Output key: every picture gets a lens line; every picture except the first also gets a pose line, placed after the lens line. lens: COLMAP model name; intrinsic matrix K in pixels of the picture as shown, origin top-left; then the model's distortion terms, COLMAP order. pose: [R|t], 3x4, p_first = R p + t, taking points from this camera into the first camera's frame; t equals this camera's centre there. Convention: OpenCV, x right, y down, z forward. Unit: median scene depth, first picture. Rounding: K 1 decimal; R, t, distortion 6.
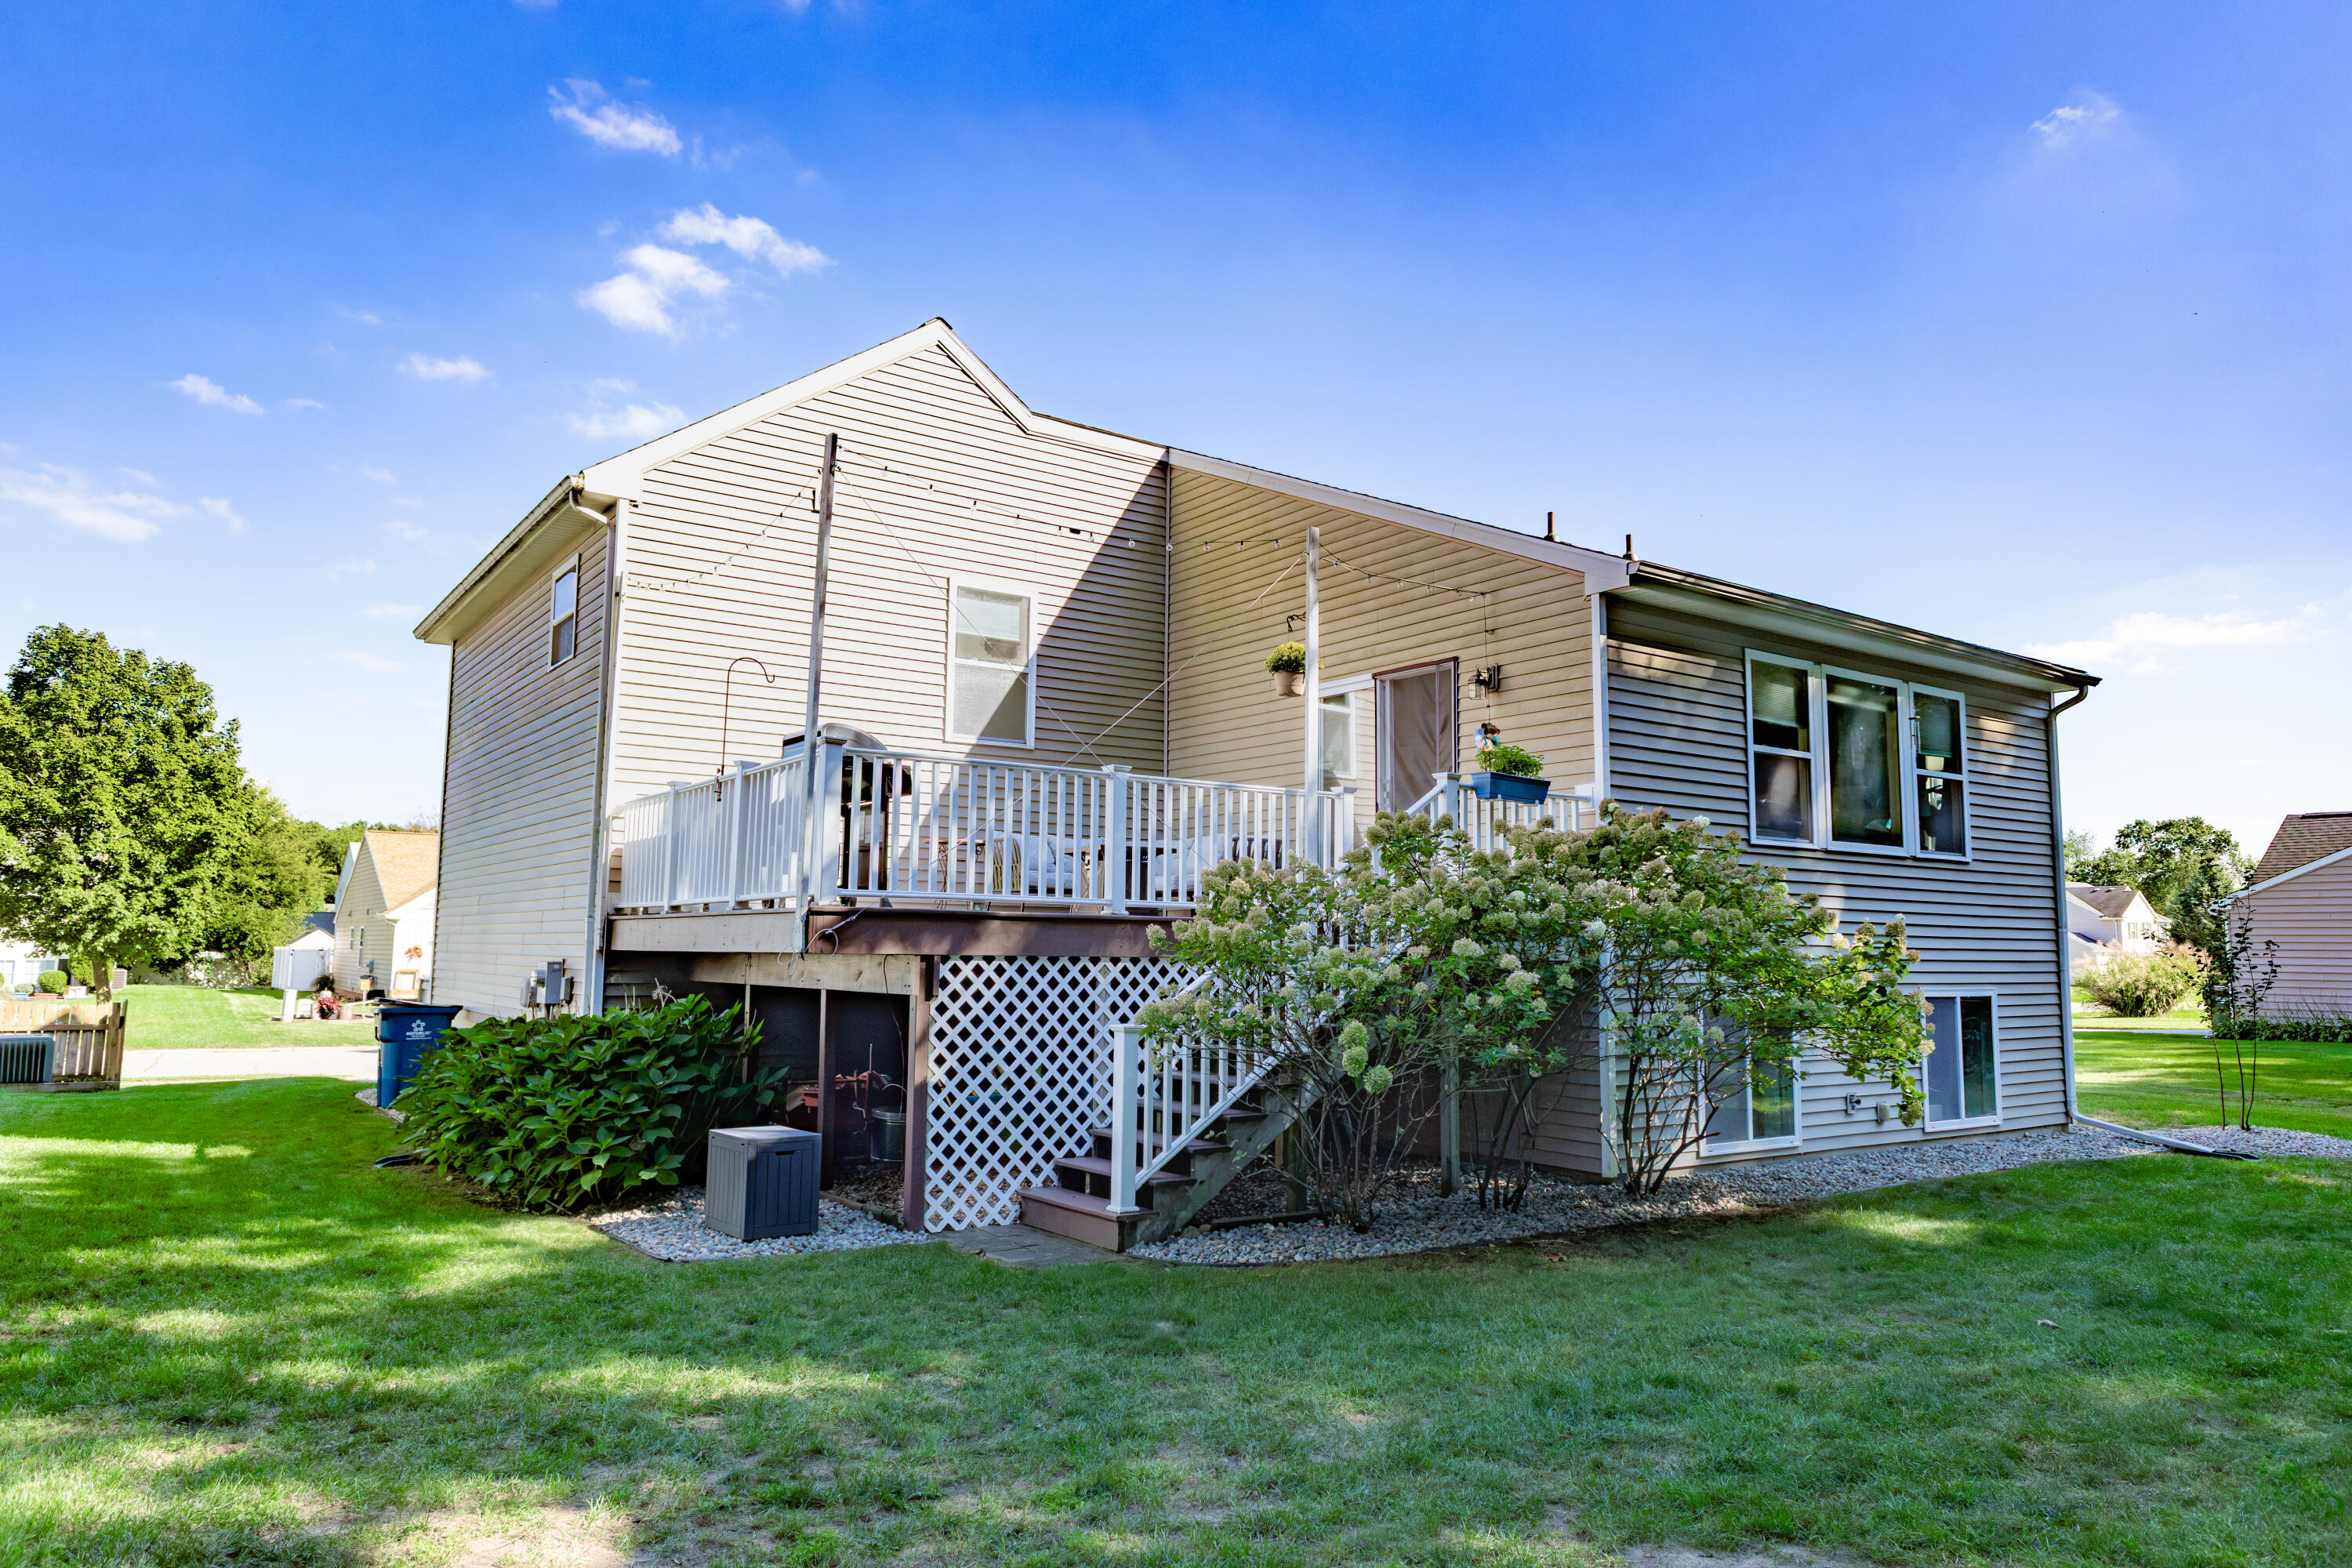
lens RADIAL K [[1514.4, 0, 1174.4], [0, 1514.4, 787.5], [0, 0, 1]] dist [0.002527, 0.001316]
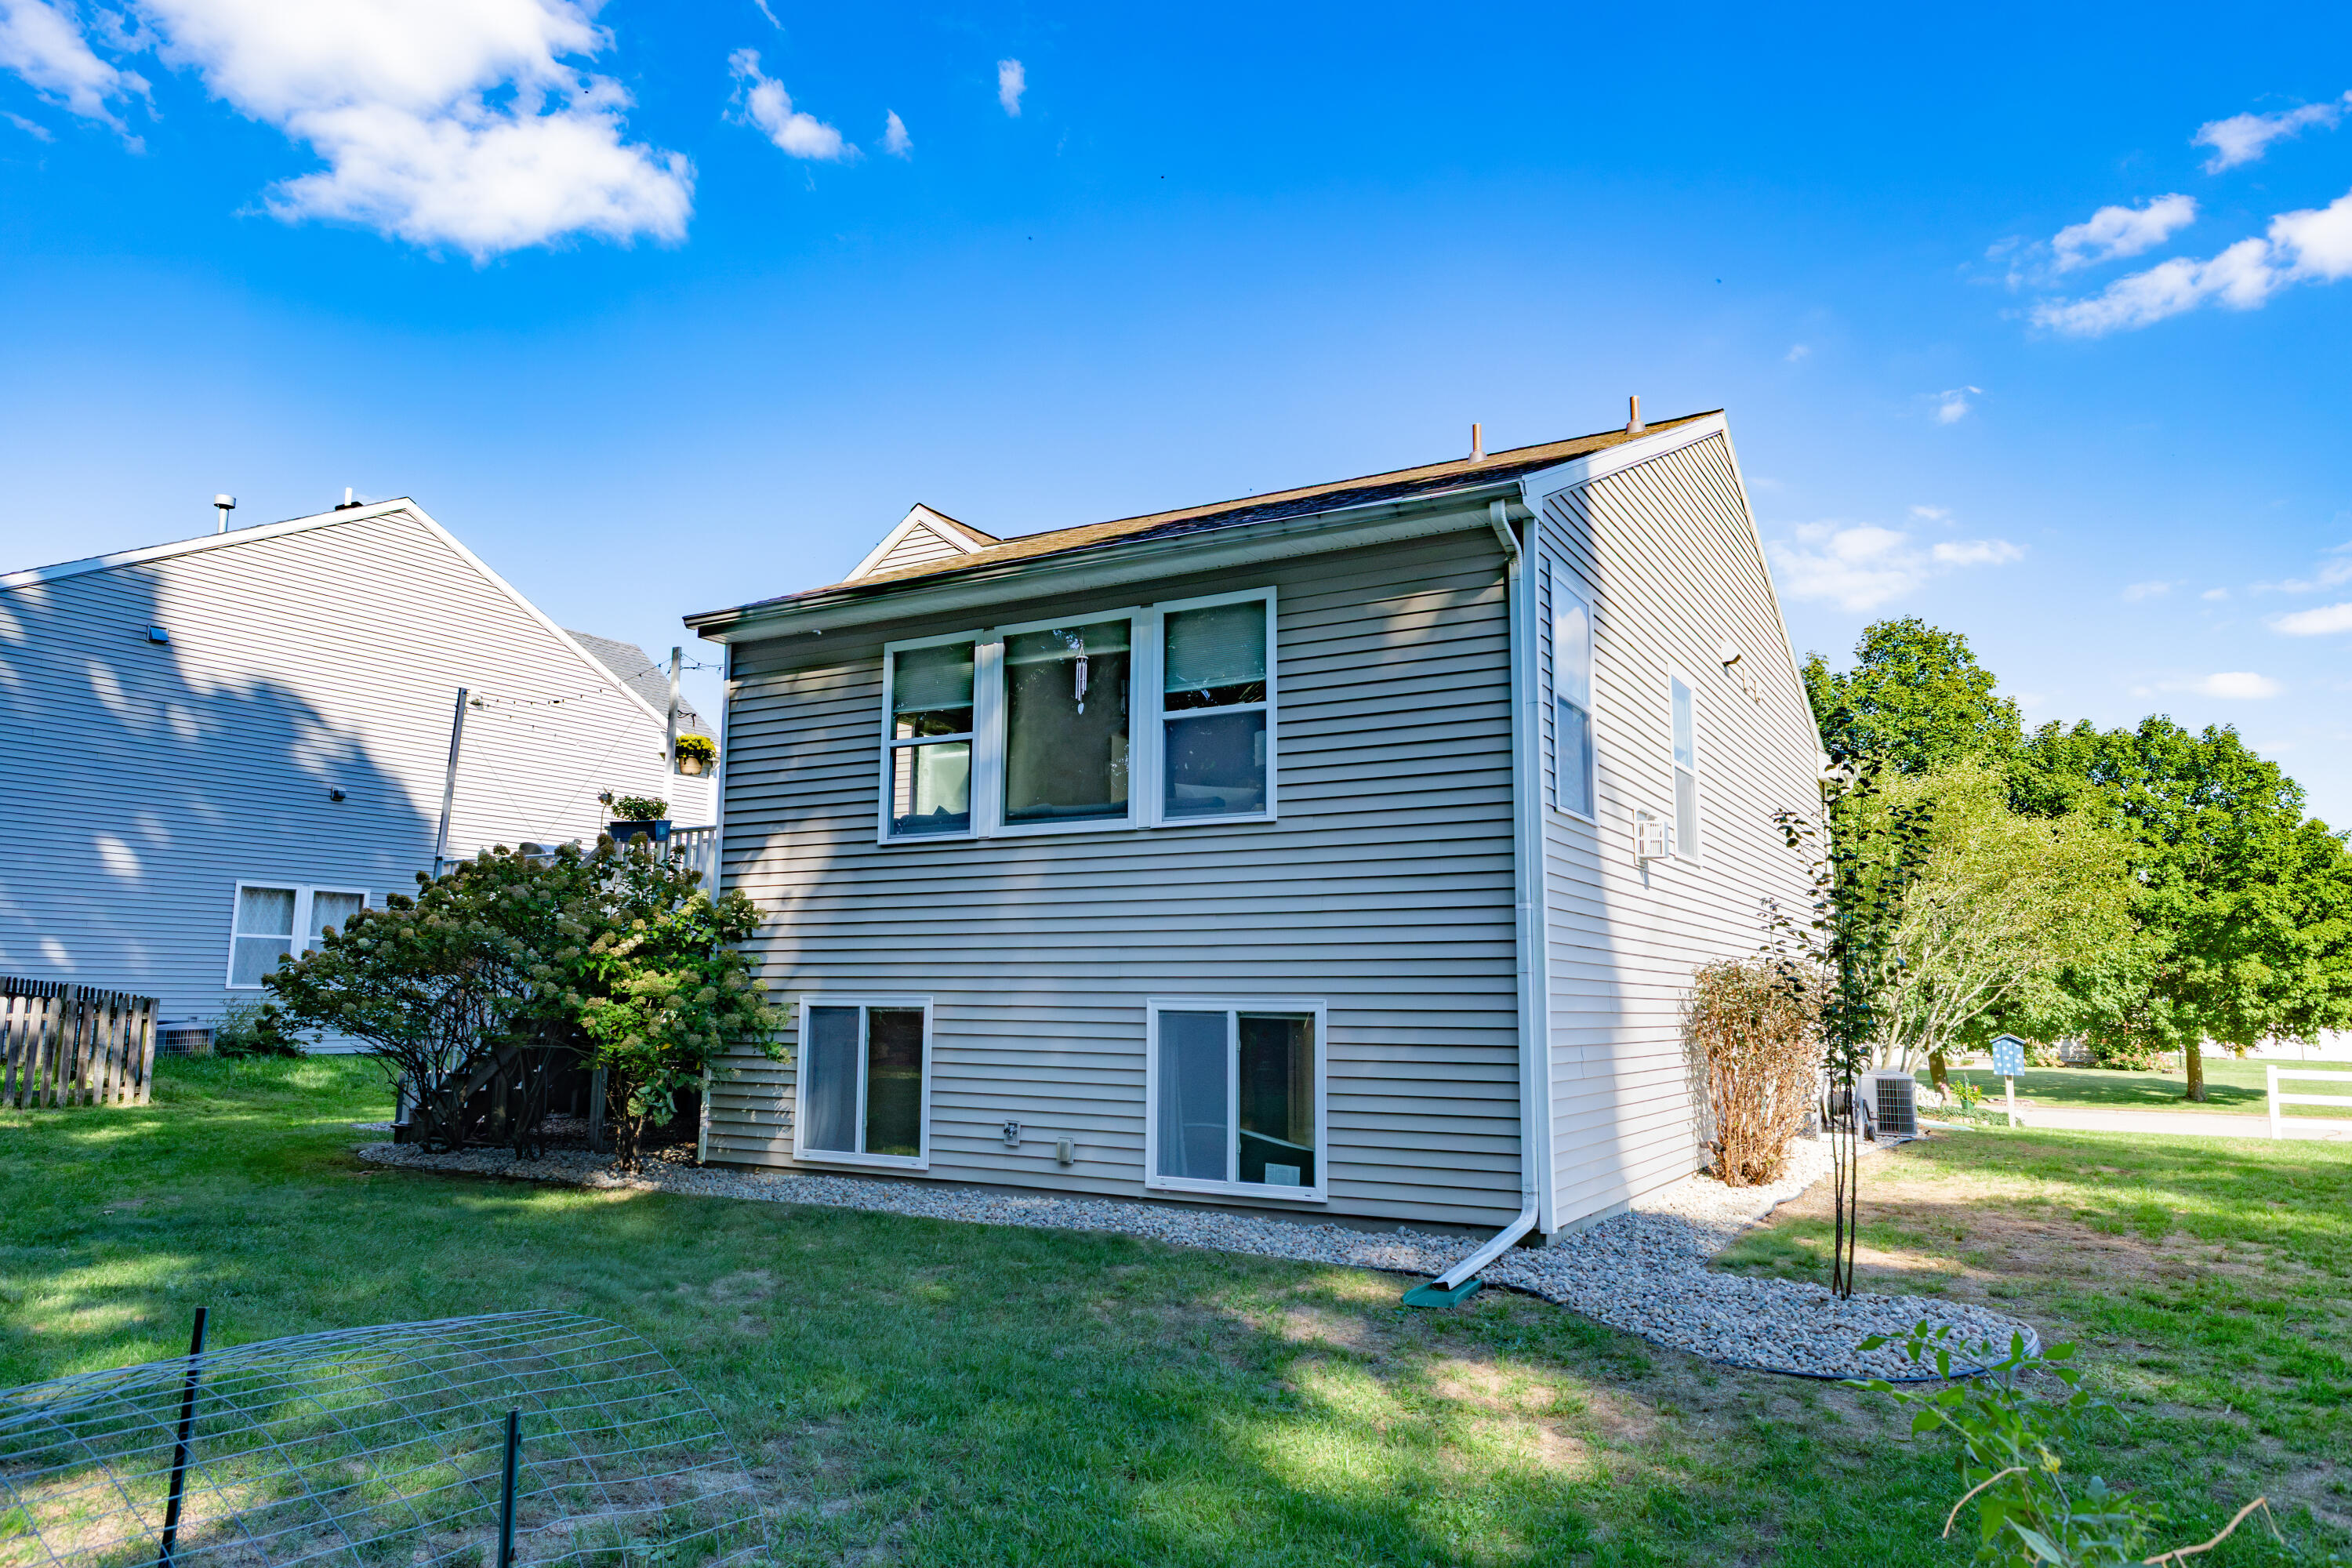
lens RADIAL K [[1514.4, 0, 1162.4], [0, 1514.4, 788.5], [0, 0, 1]] dist [0.002527, 0.001316]
pose [[0.413952, -0.139304, -0.899577, 1.197779], [0.090282, 0.989632, -0.111705, 0.113593], [0.905811, -0.034975, 0.422236, 0.685886]]
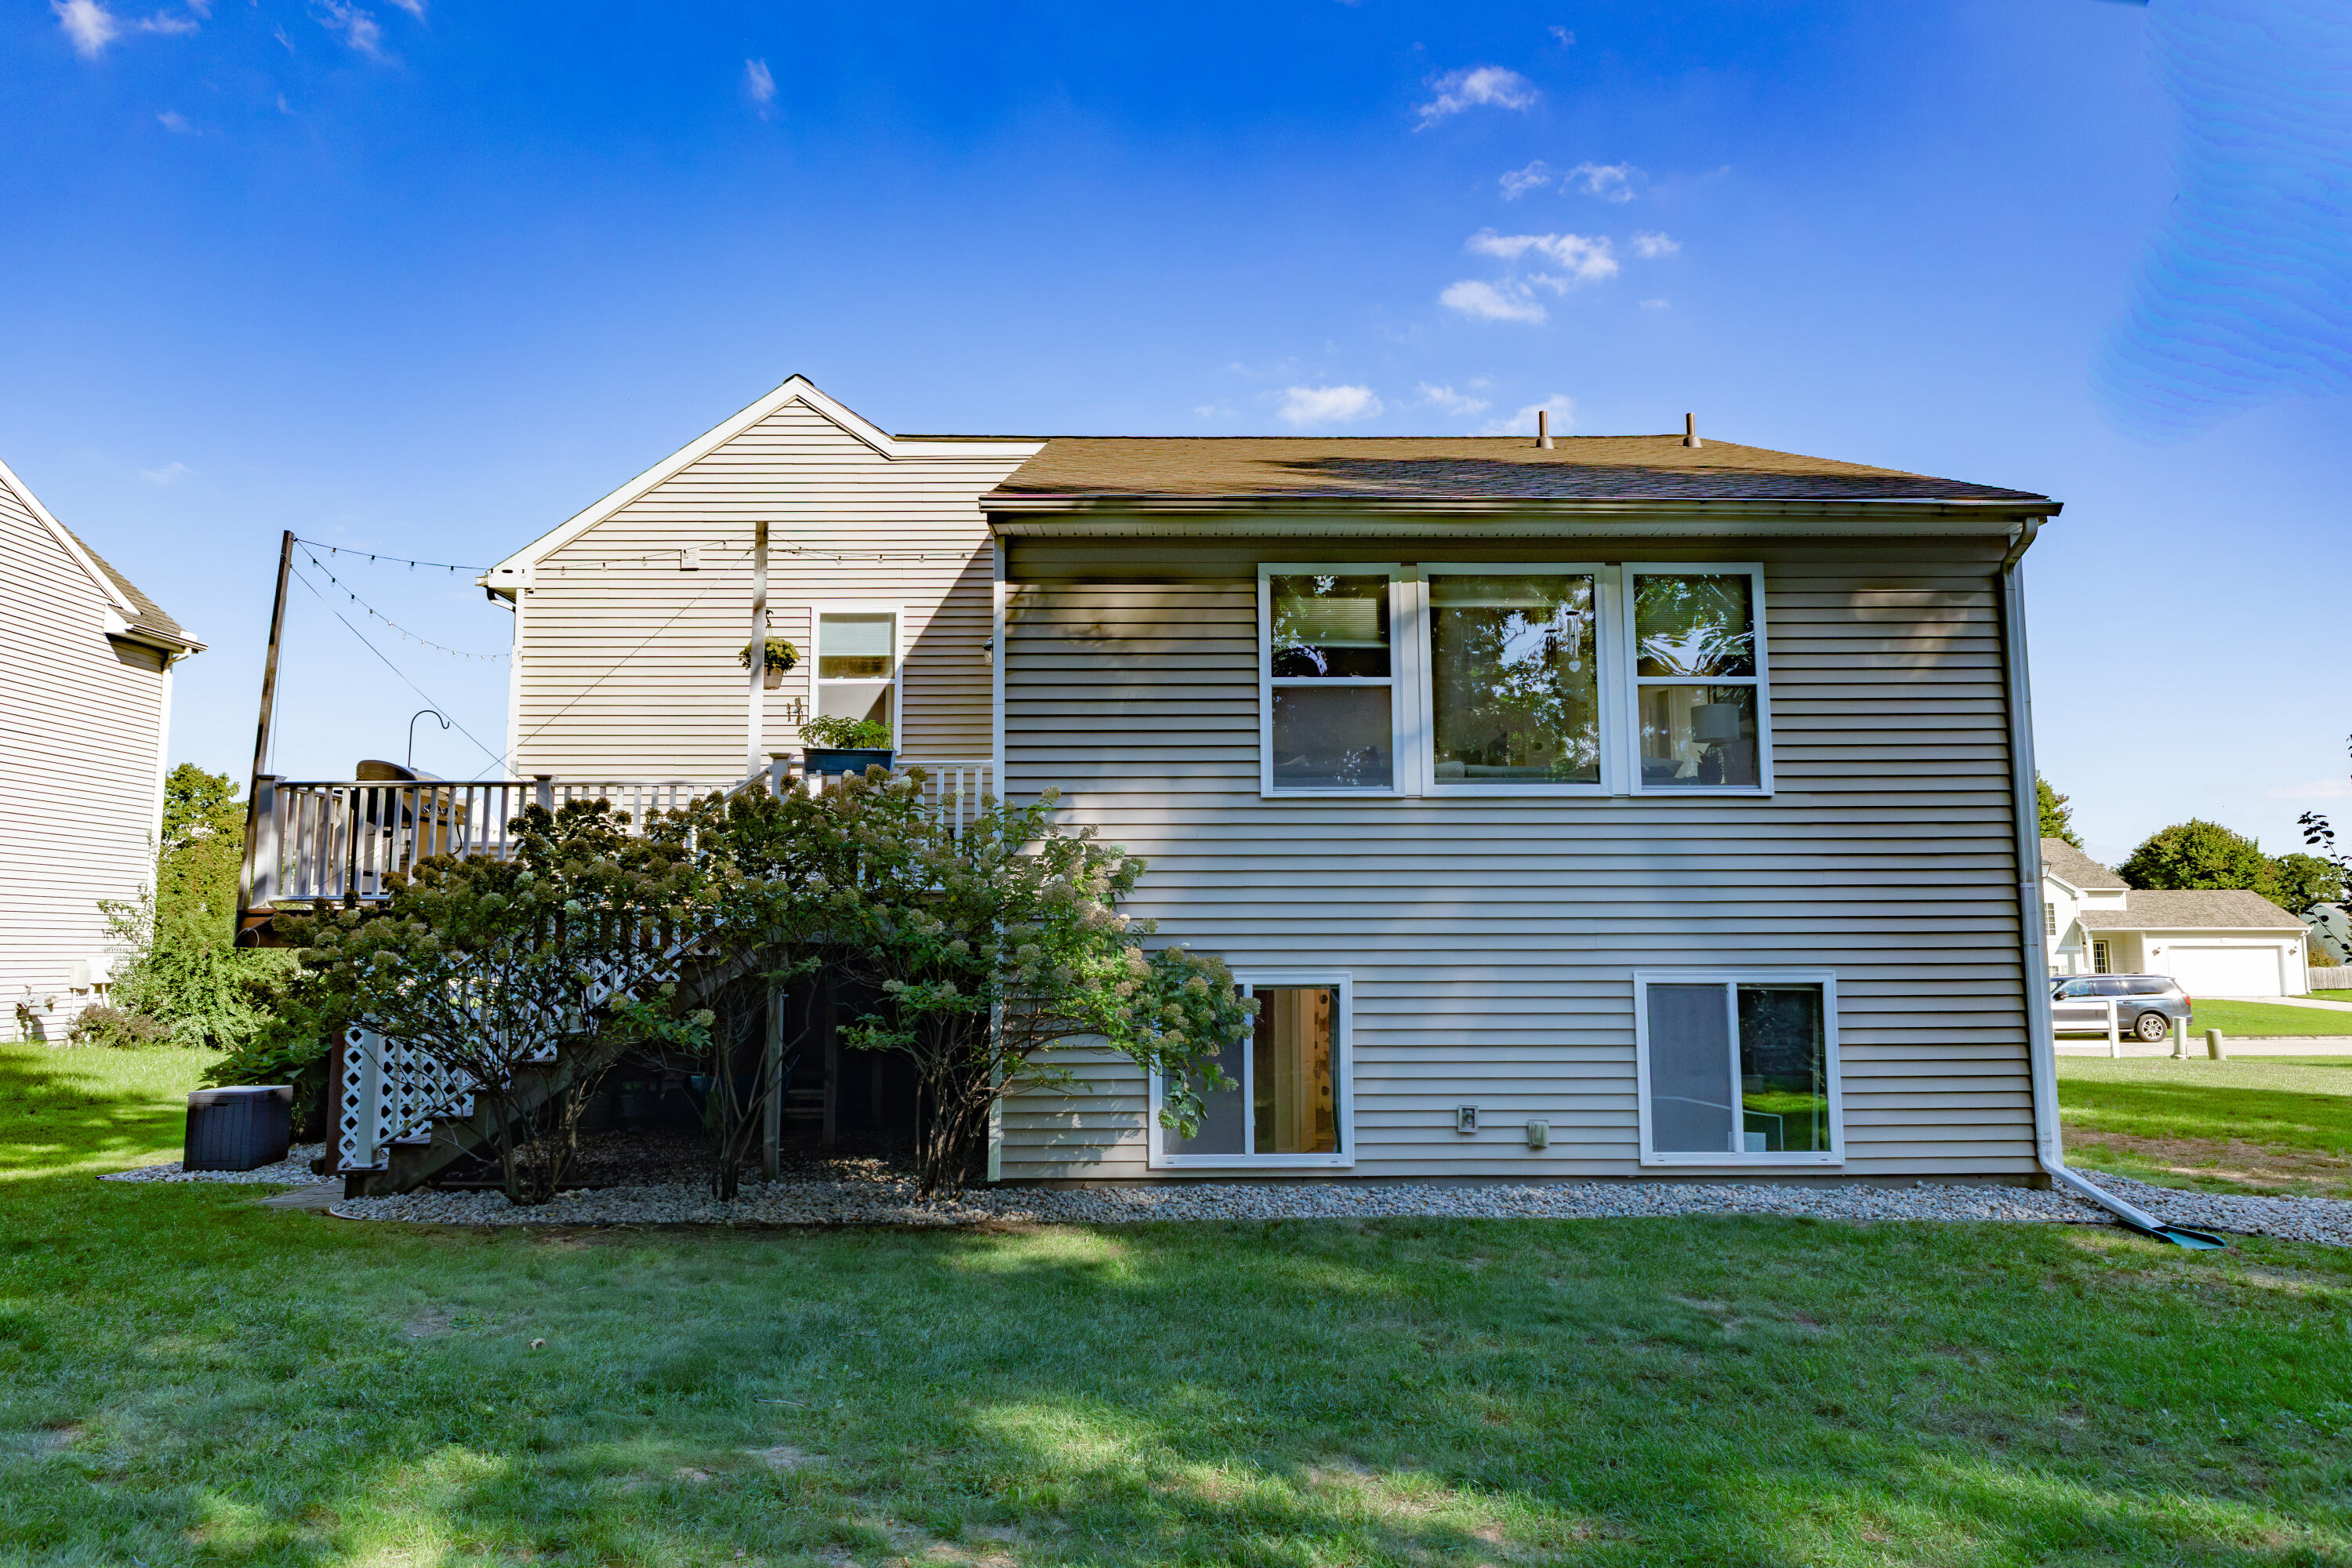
lens RADIAL K [[1514.4, 0, 1169.6], [0, 1514.4, 775.3], [0, 0, 1]] dist [0.002527, 0.001316]
pose [[0.825743, -0.083485, -0.557834, 0.725832], [0.073755, 0.996476, -0.039954, 0.049604], [0.559204, -0.008152, 0.828990, 0.256918]]
